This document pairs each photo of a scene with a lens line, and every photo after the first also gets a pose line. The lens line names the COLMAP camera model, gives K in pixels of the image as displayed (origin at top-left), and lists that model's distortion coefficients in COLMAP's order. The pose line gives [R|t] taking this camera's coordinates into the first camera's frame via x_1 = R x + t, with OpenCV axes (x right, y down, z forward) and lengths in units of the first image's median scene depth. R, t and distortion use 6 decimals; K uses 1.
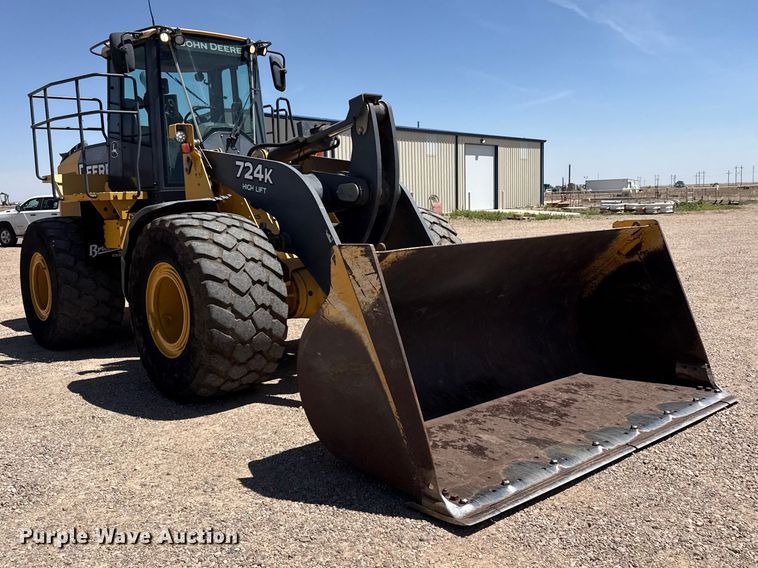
lens RADIAL K [[719.4, 0, 375.7], [0, 719.4, 298.9], [0, 0, 1]] dist [0.039634, -0.005960]
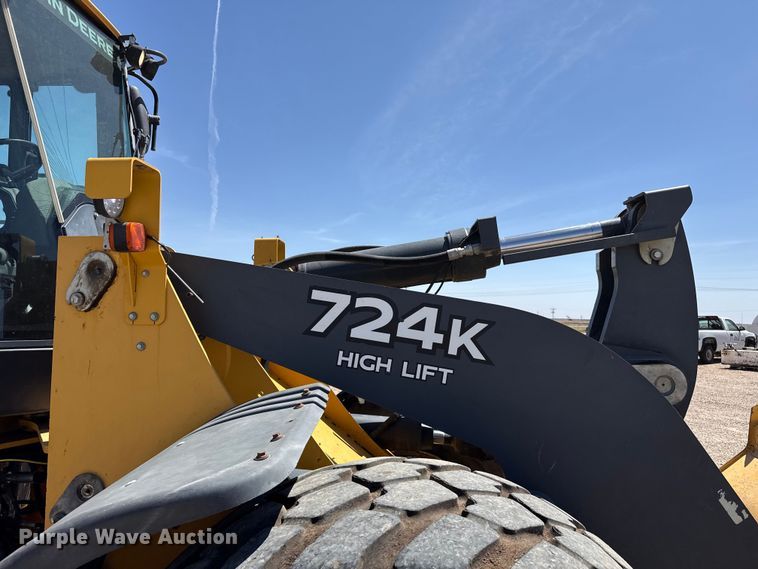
lens RADIAL K [[541.6, 0, 381.9], [0, 541.6, 293.0], [0, 0, 1]] dist [0.016978, -0.010707]
pose [[0.693541, 0.074397, 0.716566, -0.281711], [0.055039, 0.986275, -0.155669, -0.109505], [-0.718312, 0.147402, 0.679927, 0.597457]]
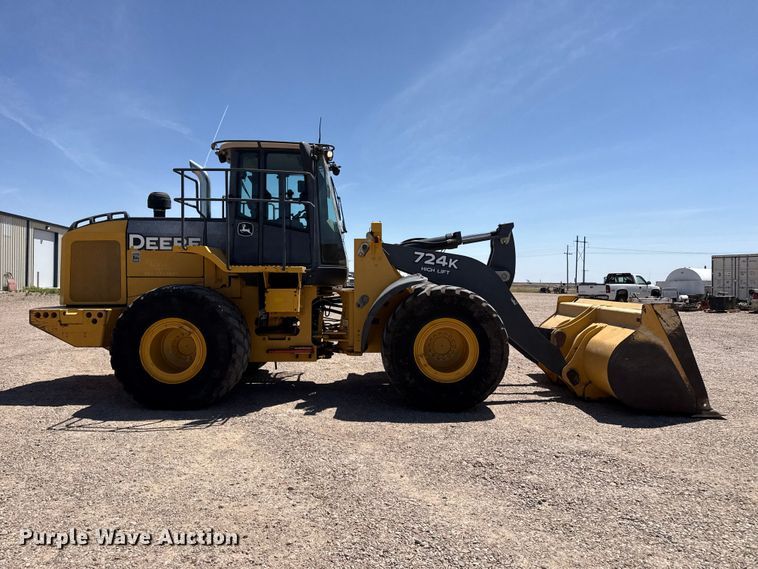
lens RADIAL K [[541.6, 0, 381.9], [0, 541.6, 293.0], [0, 0, 1]] dist [0.016978, -0.010707]
pose [[0.644203, 0.021273, 0.764559, -0.828764], [0.071273, 0.993594, -0.087699, -0.010180], [-0.761526, 0.110988, 0.638560, 0.266504]]
